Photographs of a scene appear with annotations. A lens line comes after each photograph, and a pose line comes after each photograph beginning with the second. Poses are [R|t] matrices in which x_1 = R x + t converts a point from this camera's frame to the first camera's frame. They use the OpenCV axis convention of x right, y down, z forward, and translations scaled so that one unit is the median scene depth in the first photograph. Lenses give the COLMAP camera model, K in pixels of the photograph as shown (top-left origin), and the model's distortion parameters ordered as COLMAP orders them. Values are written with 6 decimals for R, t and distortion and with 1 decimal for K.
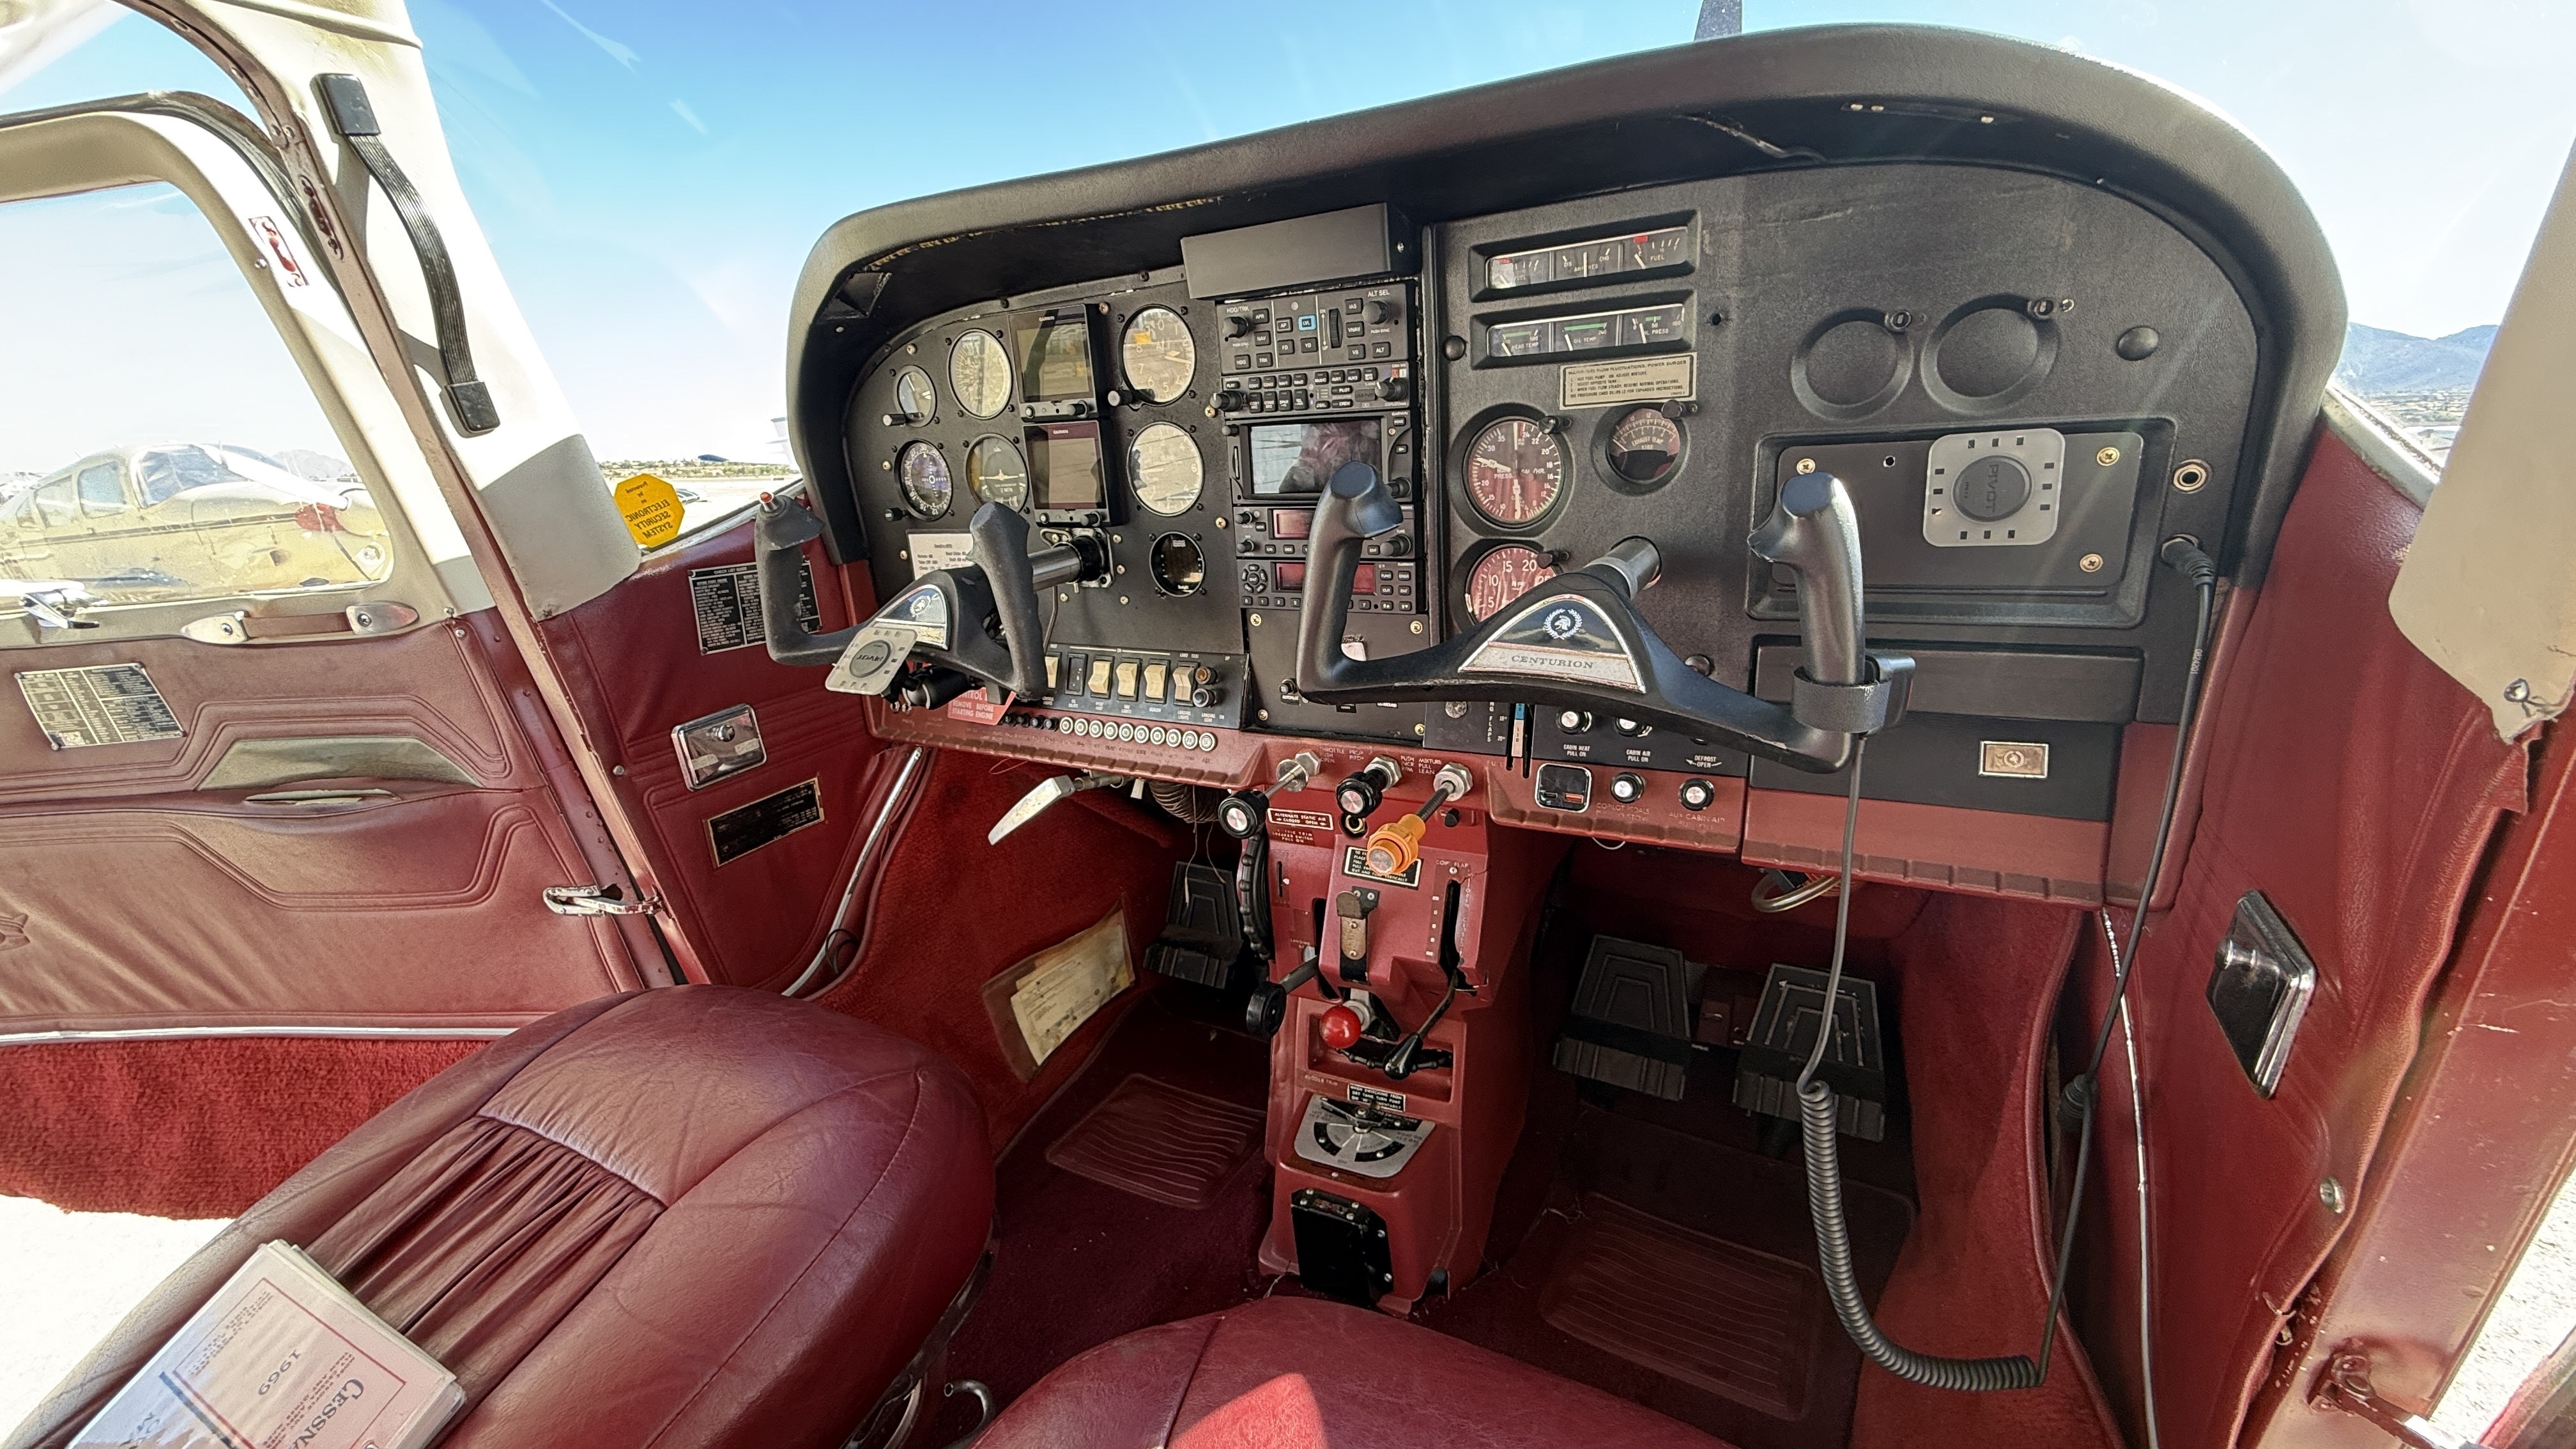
lens RADIAL K [[1028.8, 0, 1276.5], [0, 1028.8, 735.3], [0, 0, 1]] dist [0.002289, -0.000001]
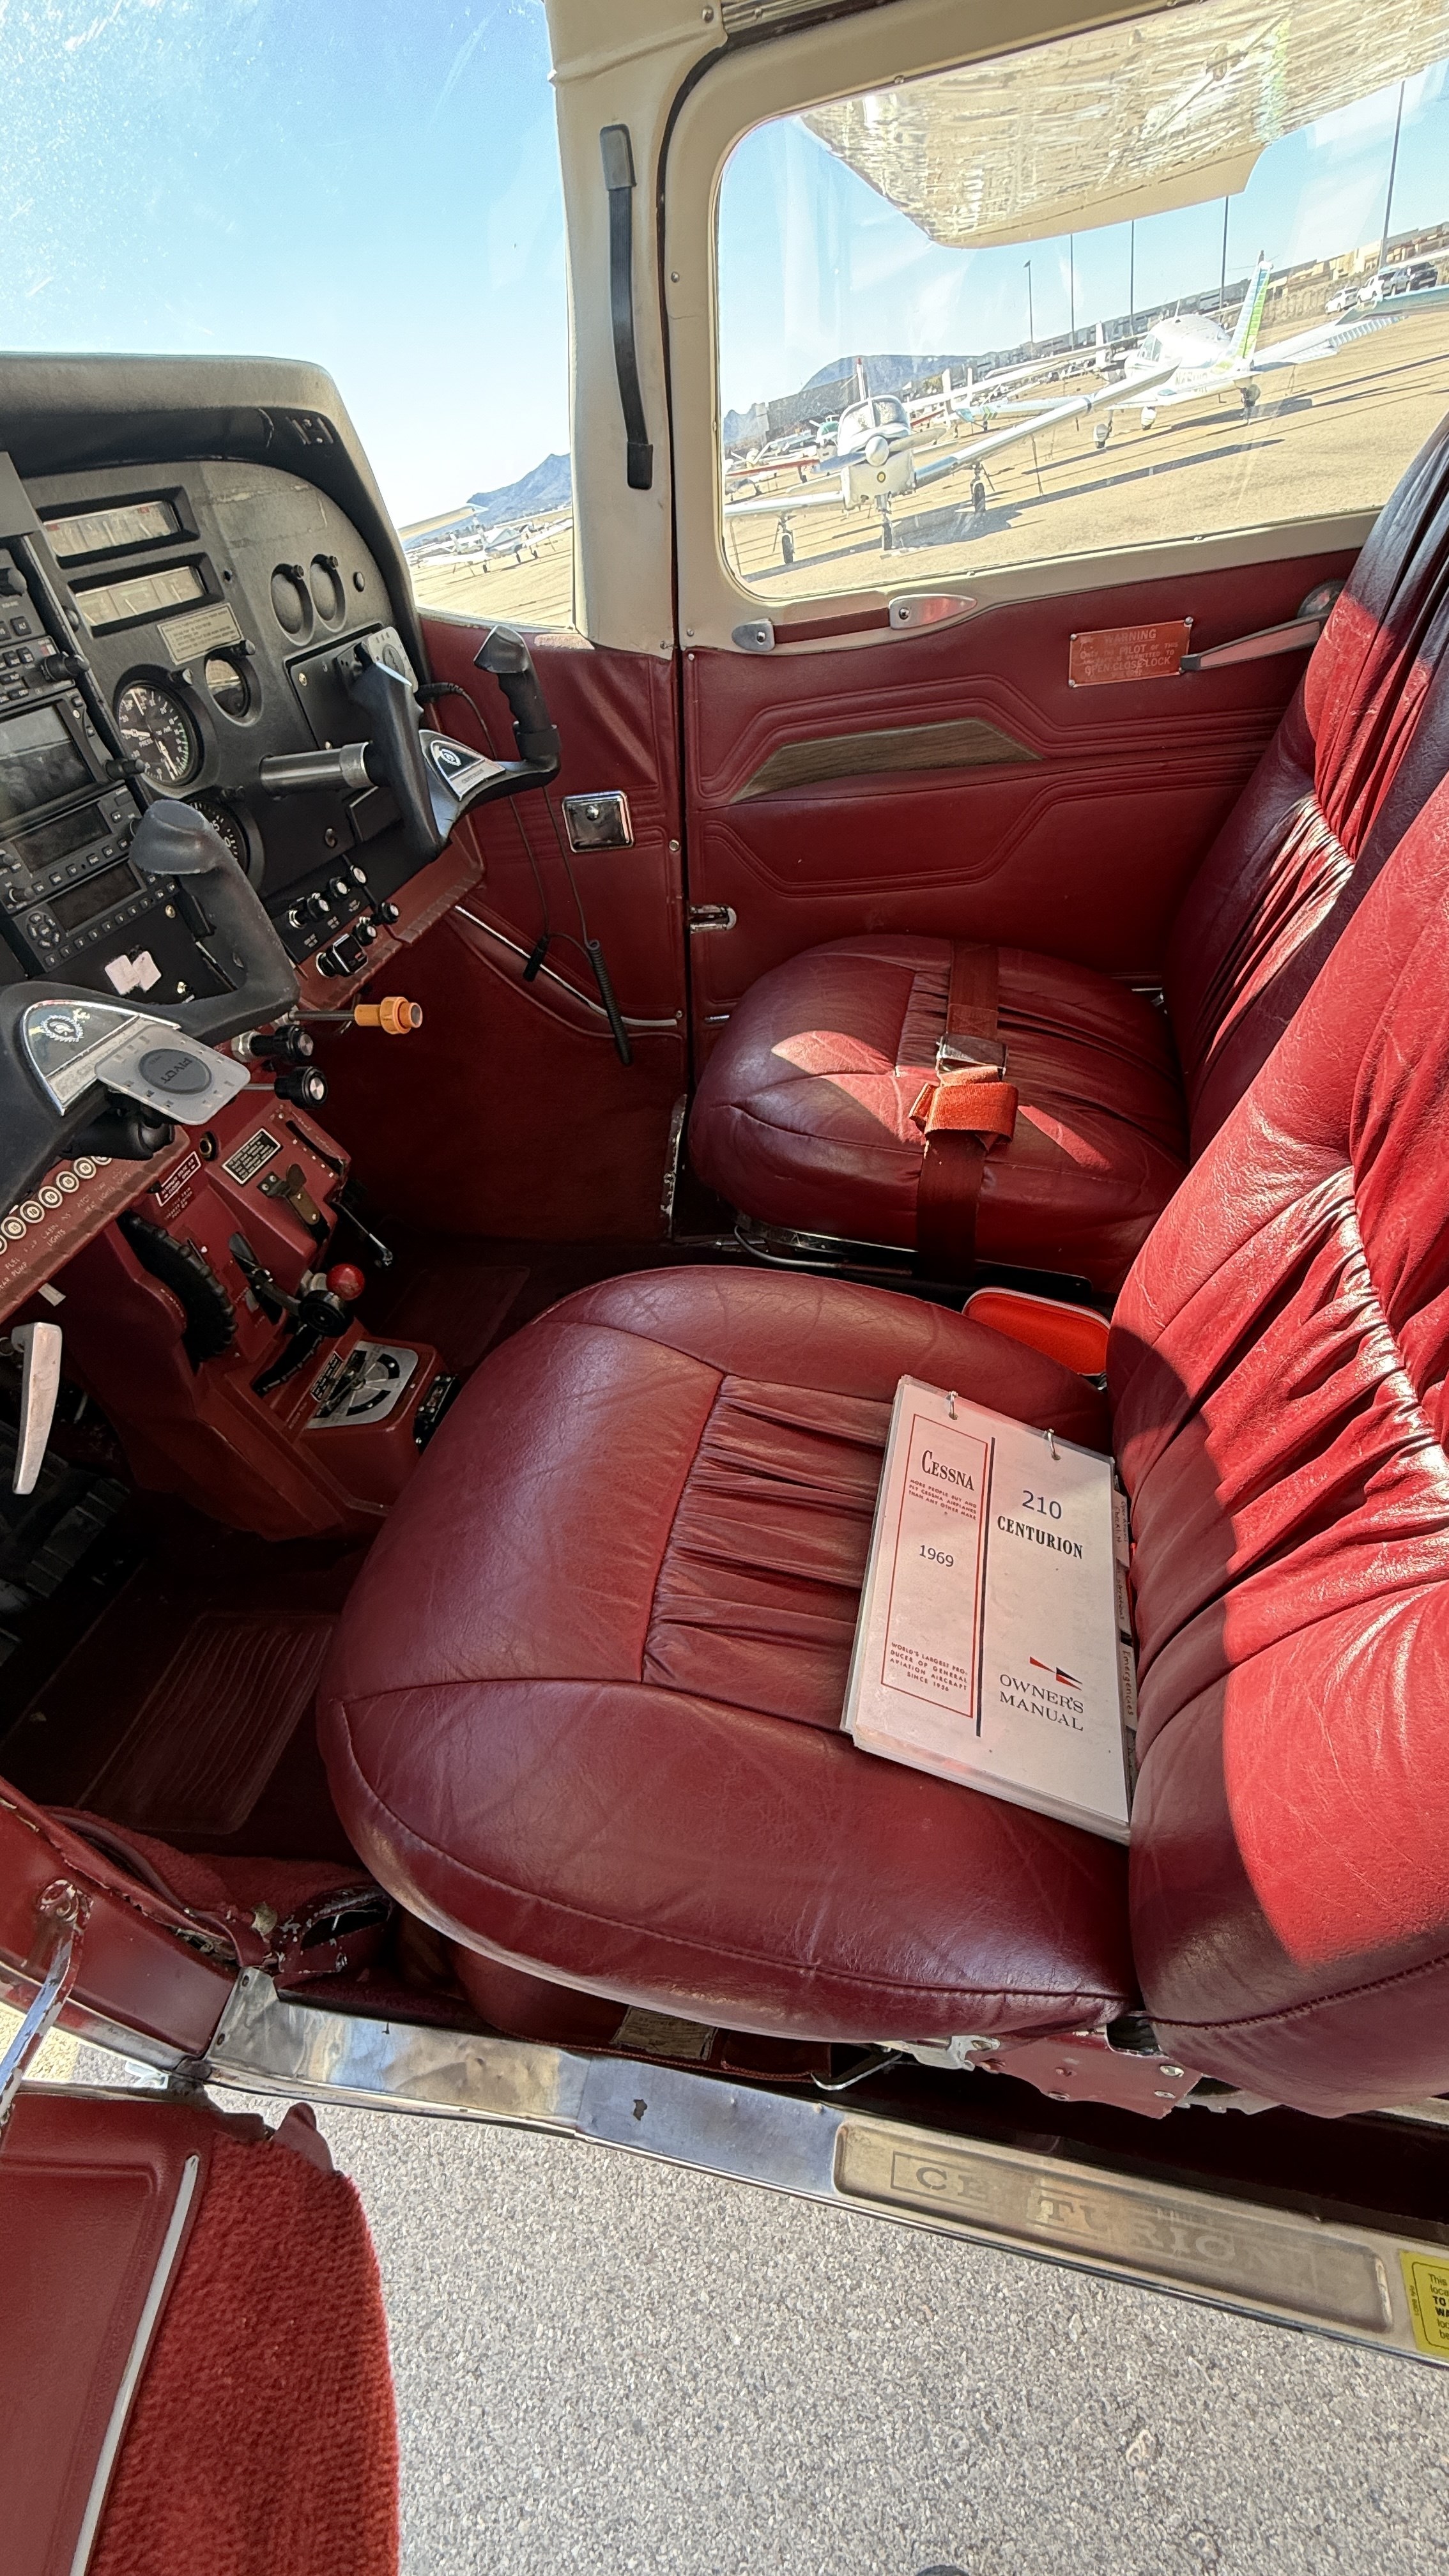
lens RADIAL K [[1028.8, 0, 720.3], [0, 1028.8, 1290.1], [0, 0, 1]] dist [0.002289, -0.000001]
pose [[-0.268001, -0.526172, 0.807043, -1.129022], [0.460790, 0.665654, 0.587007, -0.215682], [-0.846078, 0.529196, 0.064058, 0.682155]]
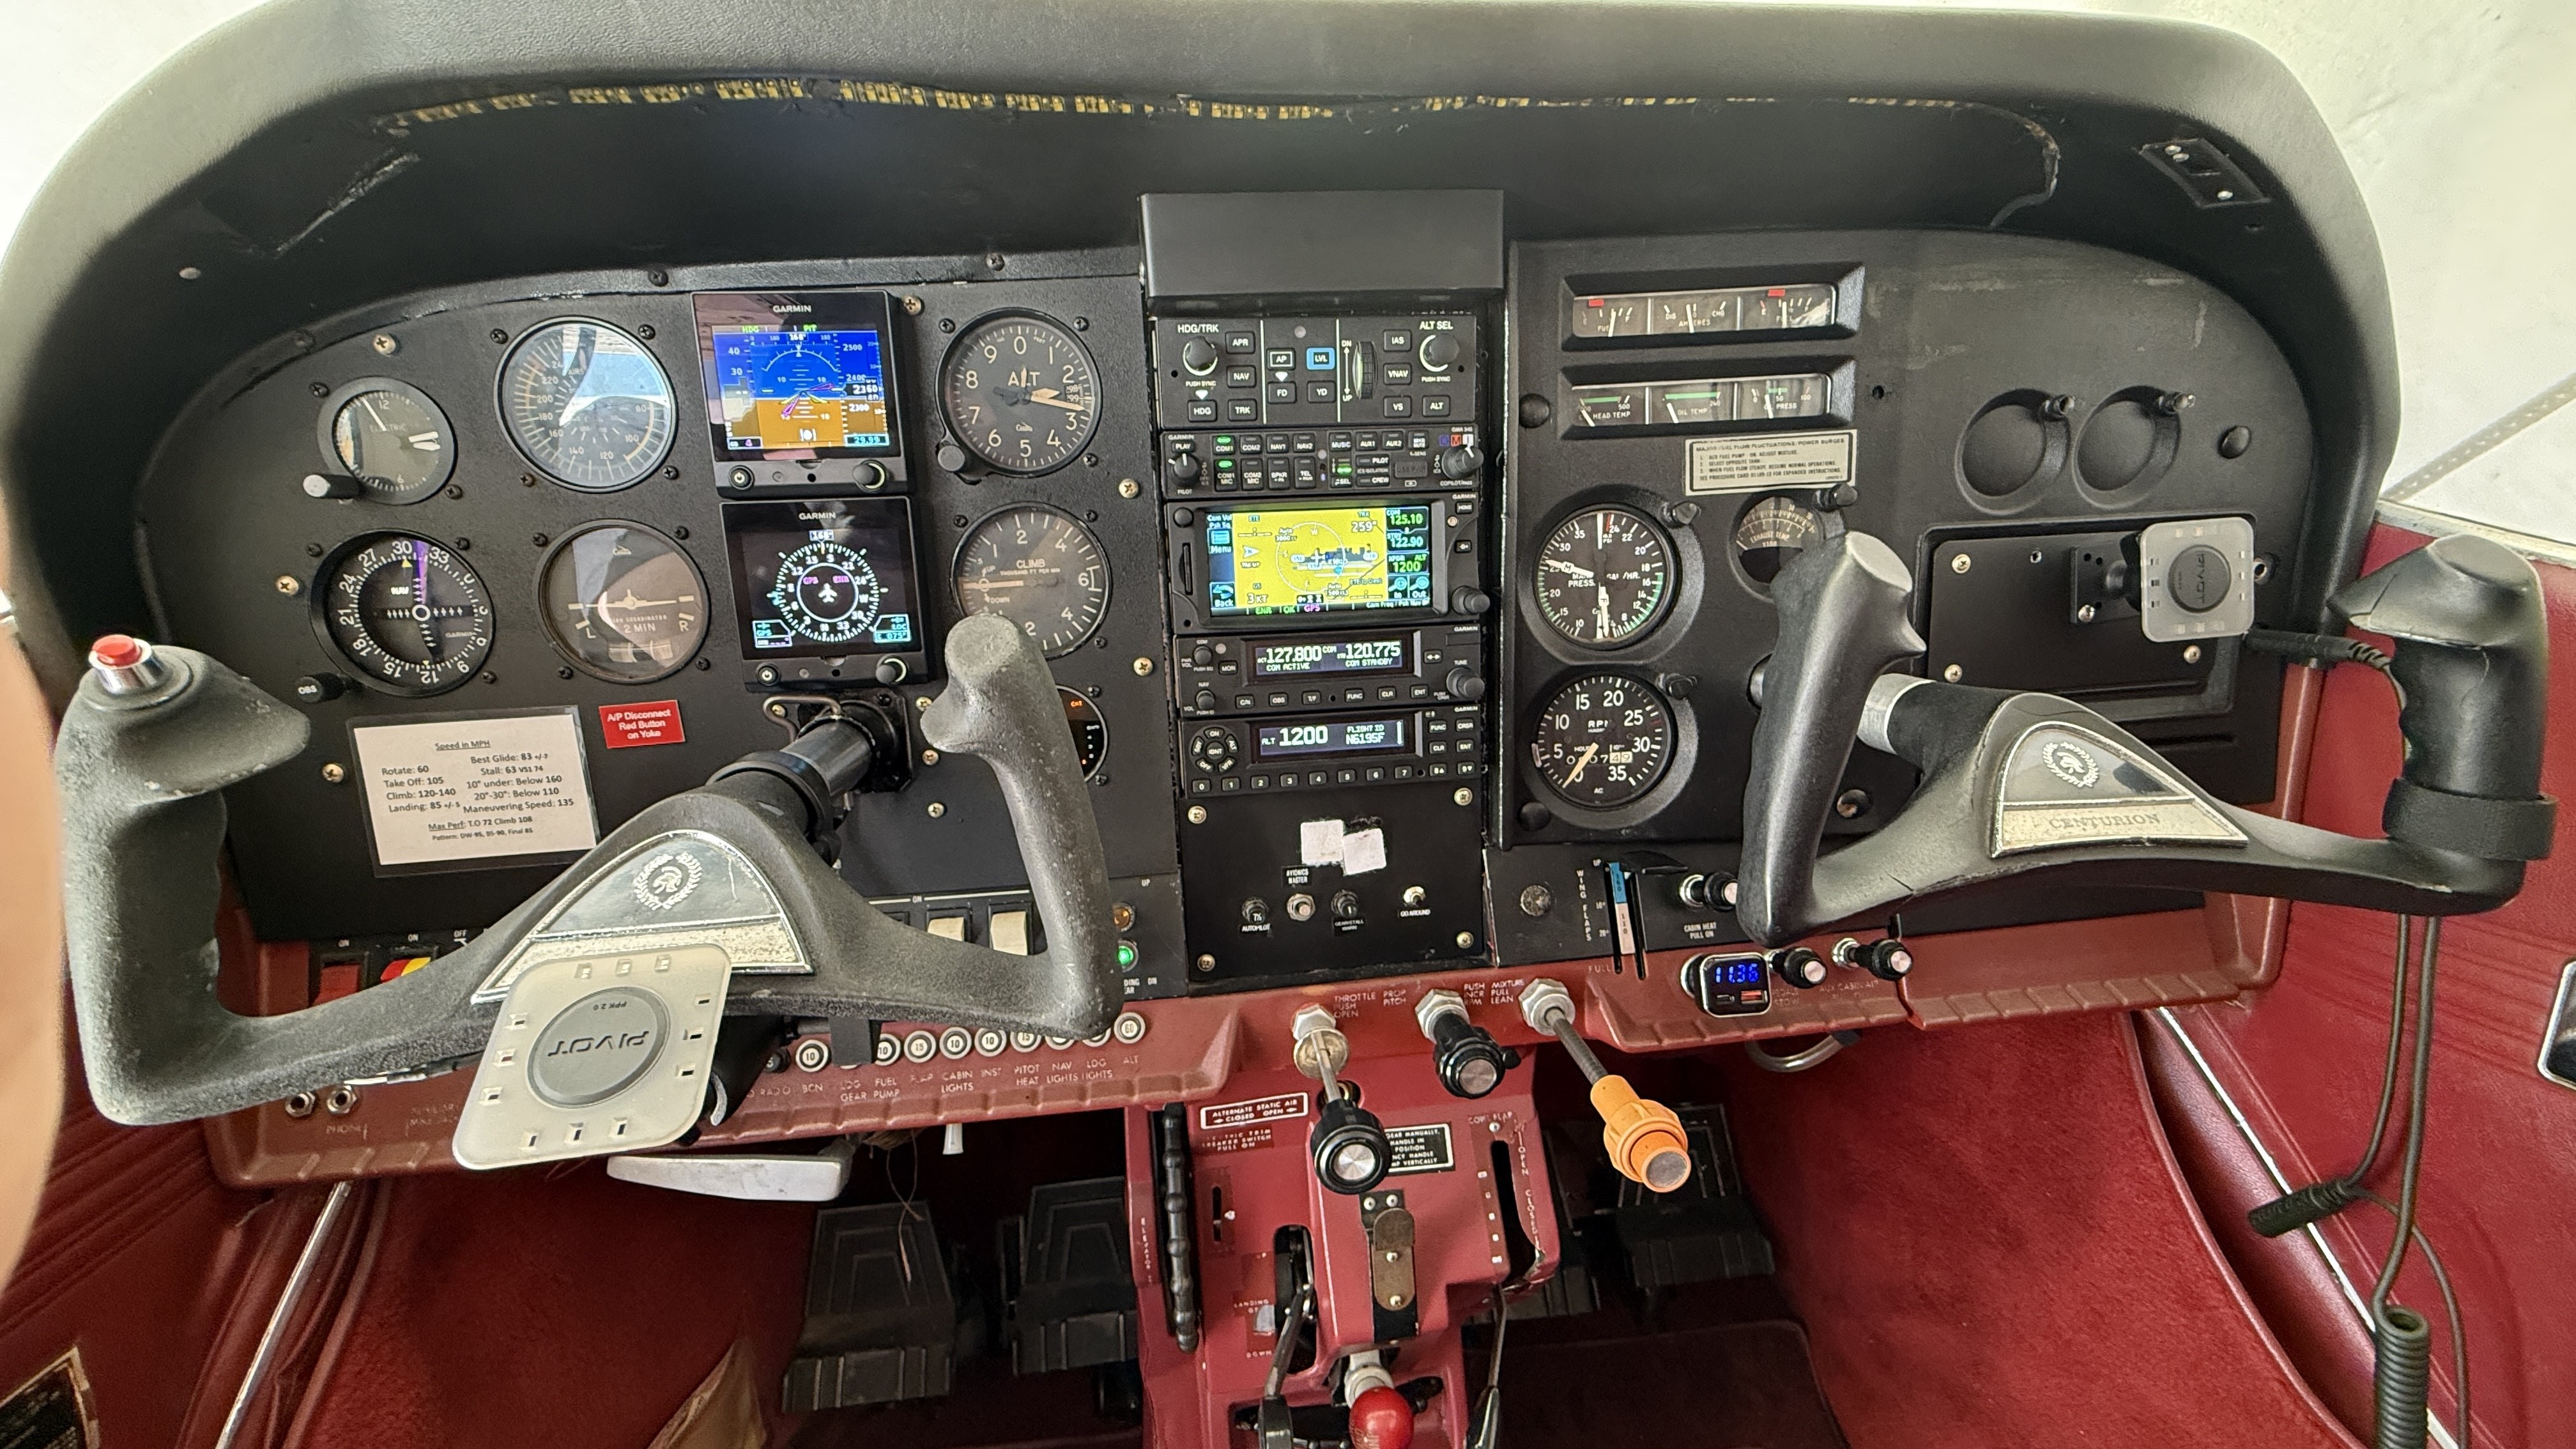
lens RADIAL K [[1028.8, 0, 1281.4], [0, 1028.8, 734.9], [0, 0, 1]] dist [0.002289, -0.000001]
pose [[0.812037, -0.080323, 0.578052, -0.381921], [0.165742, 0.981441, -0.096455, -0.102881], [-0.559576, 0.174133, 0.810279, 0.511862]]
